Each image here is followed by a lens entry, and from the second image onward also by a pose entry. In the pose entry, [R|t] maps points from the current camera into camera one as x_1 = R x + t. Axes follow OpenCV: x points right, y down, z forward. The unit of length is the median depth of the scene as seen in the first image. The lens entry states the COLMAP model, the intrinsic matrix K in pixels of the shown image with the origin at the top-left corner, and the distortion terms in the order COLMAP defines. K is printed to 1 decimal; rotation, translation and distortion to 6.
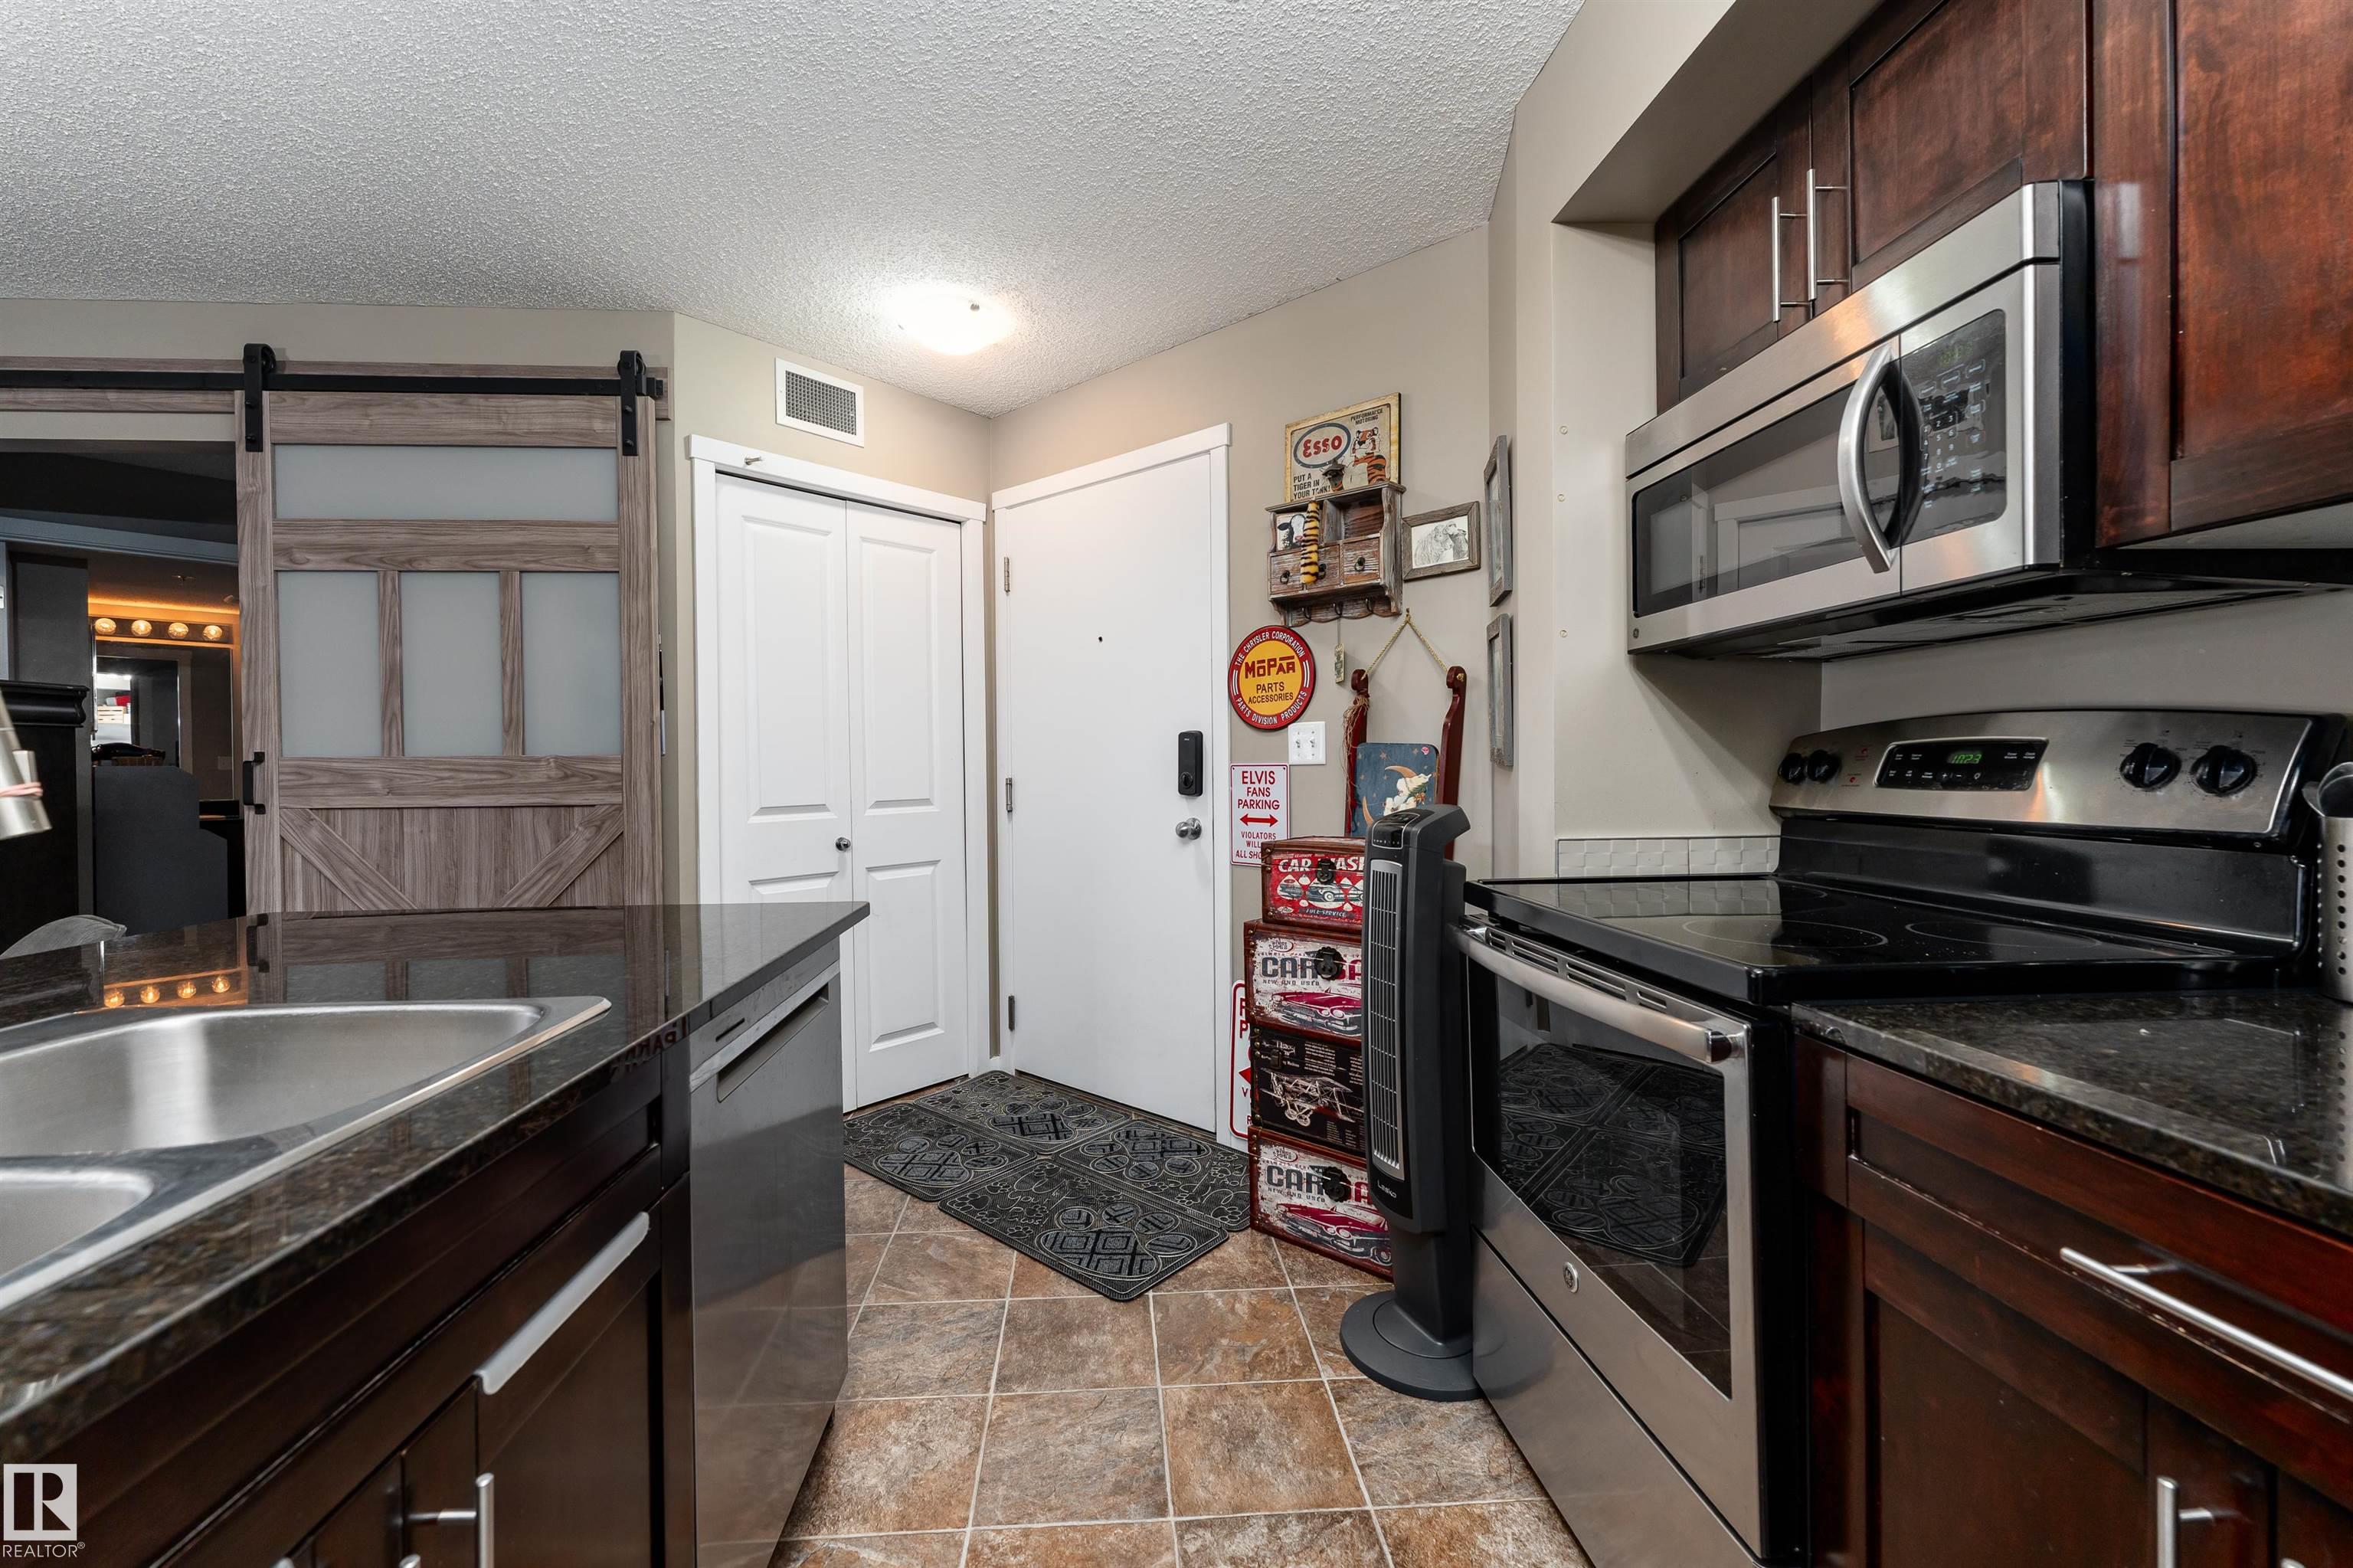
lens RADIAL K [[941.4, 0, 1144.9], [0, 941.4, 768.6], [0, 0, 1]] dist [-0.000595, -0.000017]
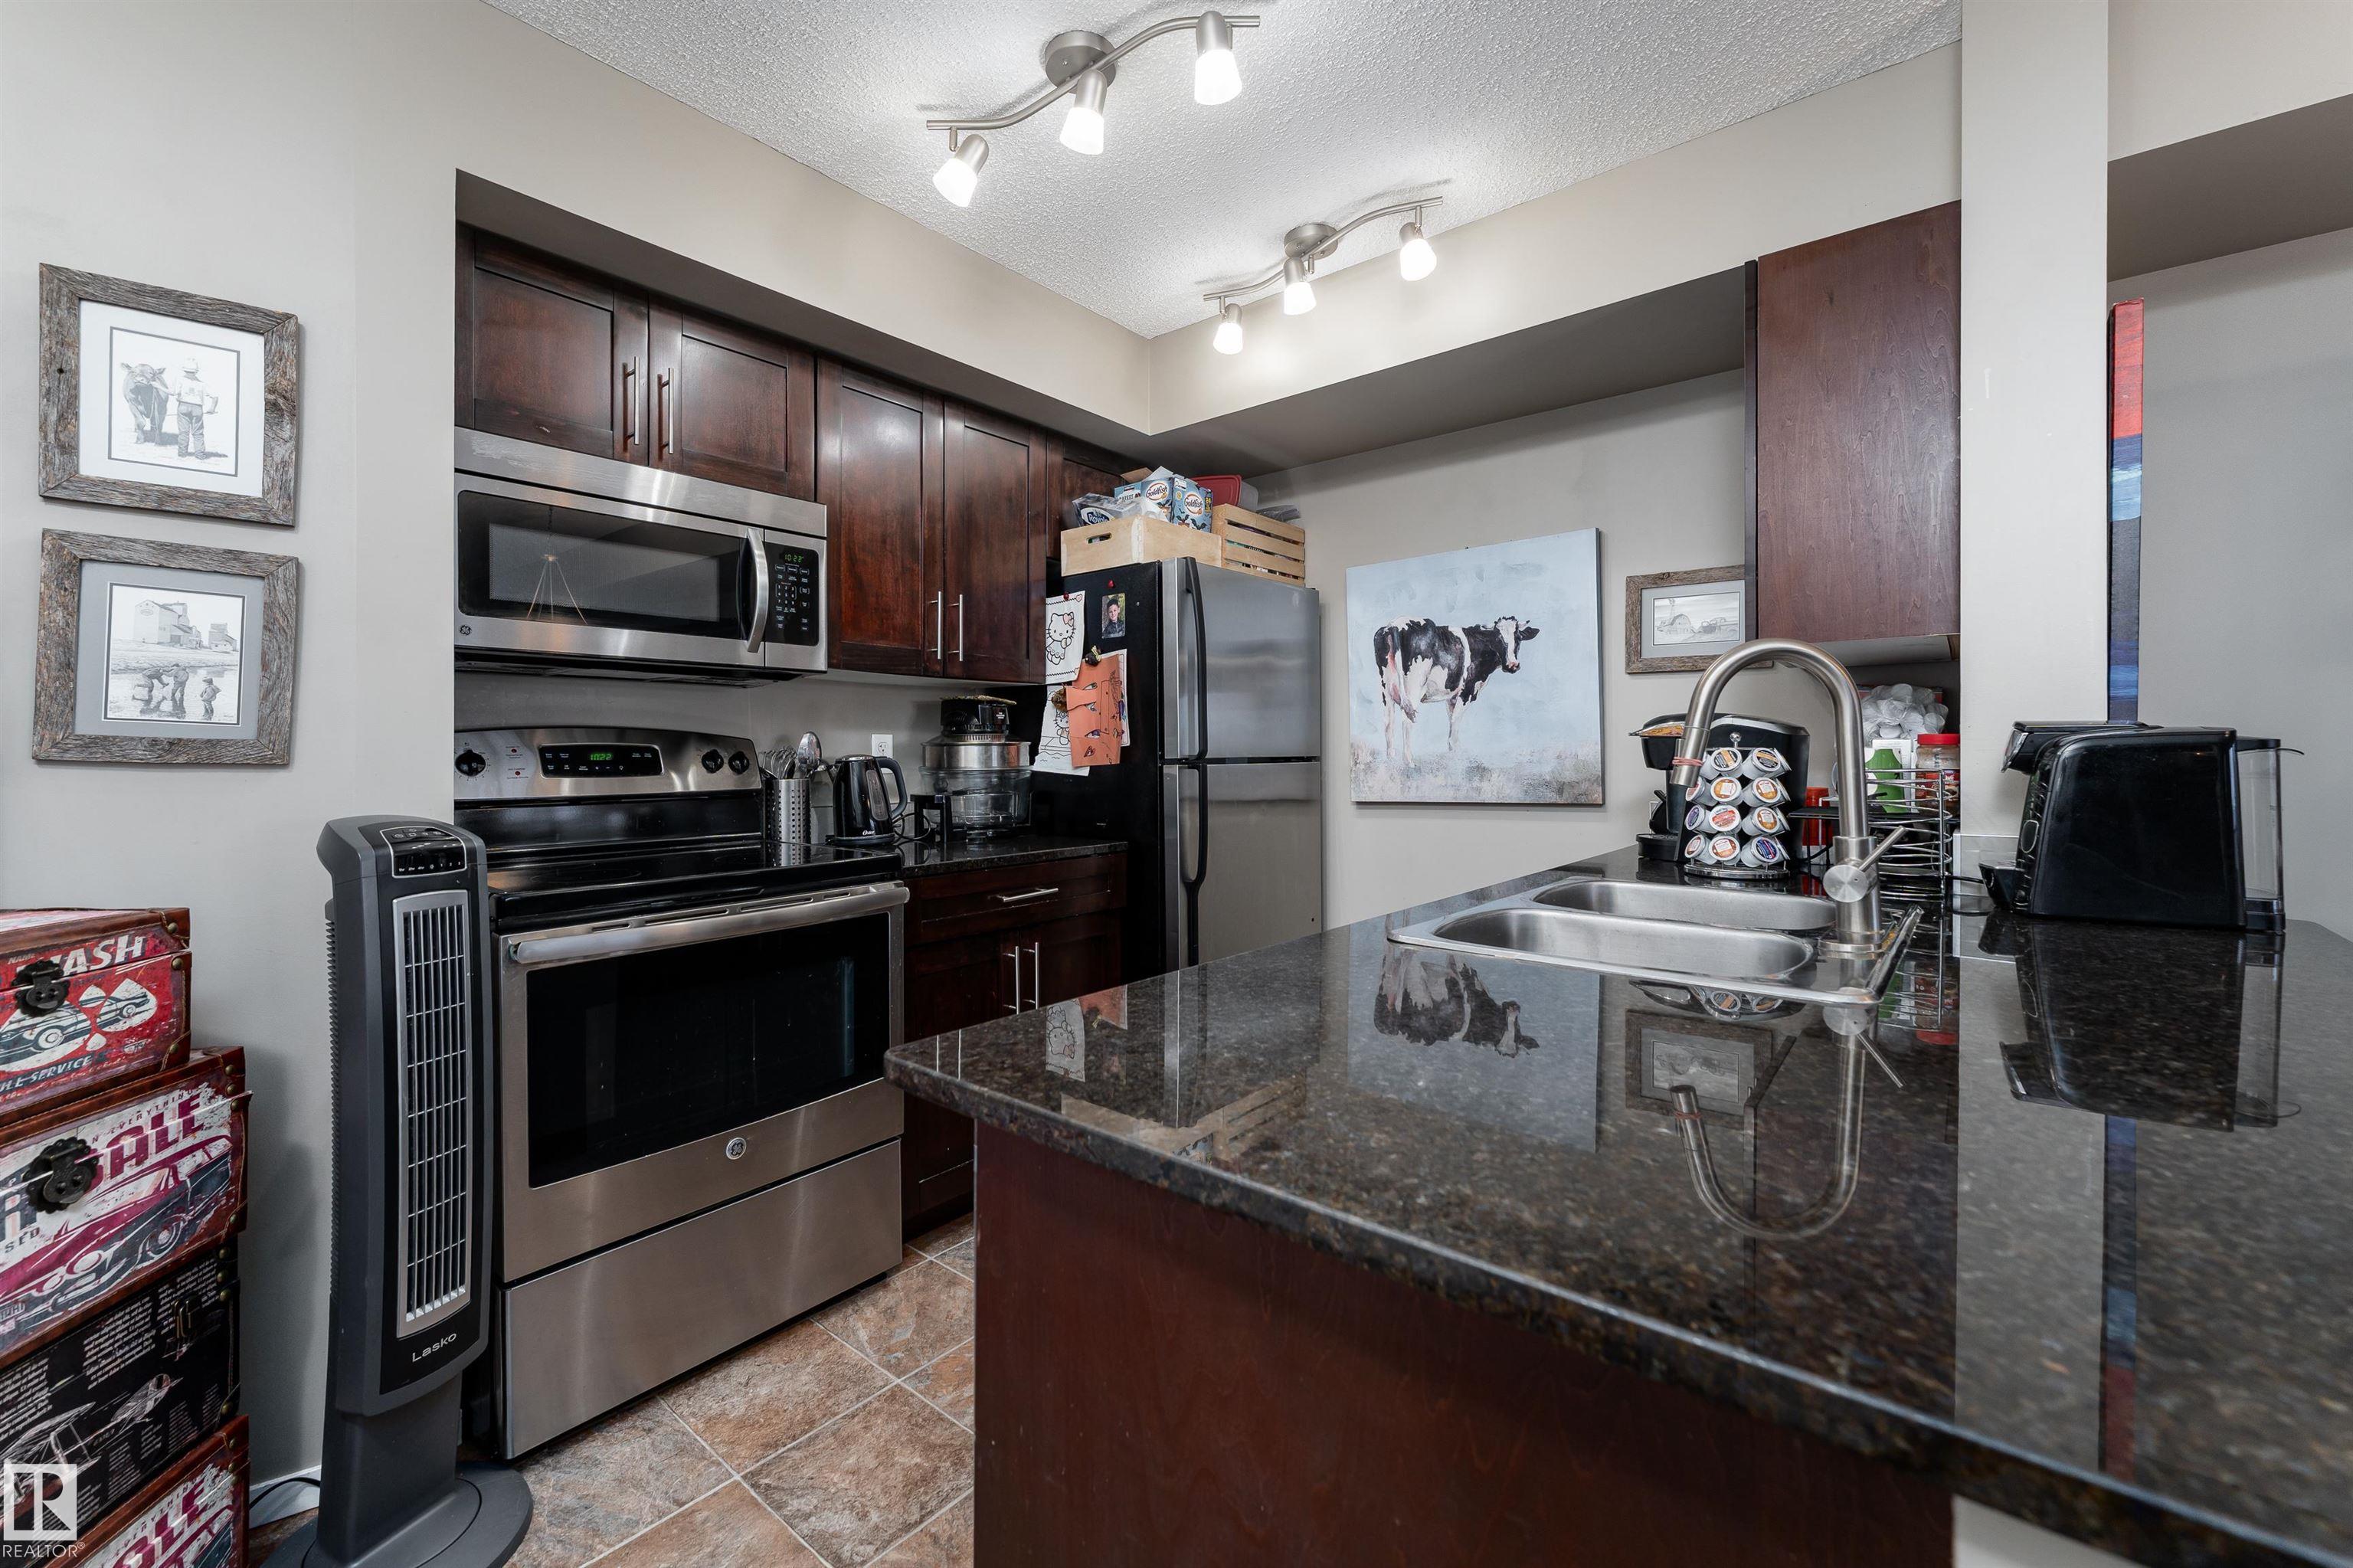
lens RADIAL K [[969.0, 0, 1146.2], [0, 969.0, 759.0], [0, 0, 1]] dist [-0.001648, -0.000023]
pose [[-0.724395, 0.008103, 0.689338, -0.473983], [0.014314, 0.999892, 0.003288, -0.000117], [-0.689237, 0.012249, -0.724433, 0.833389]]
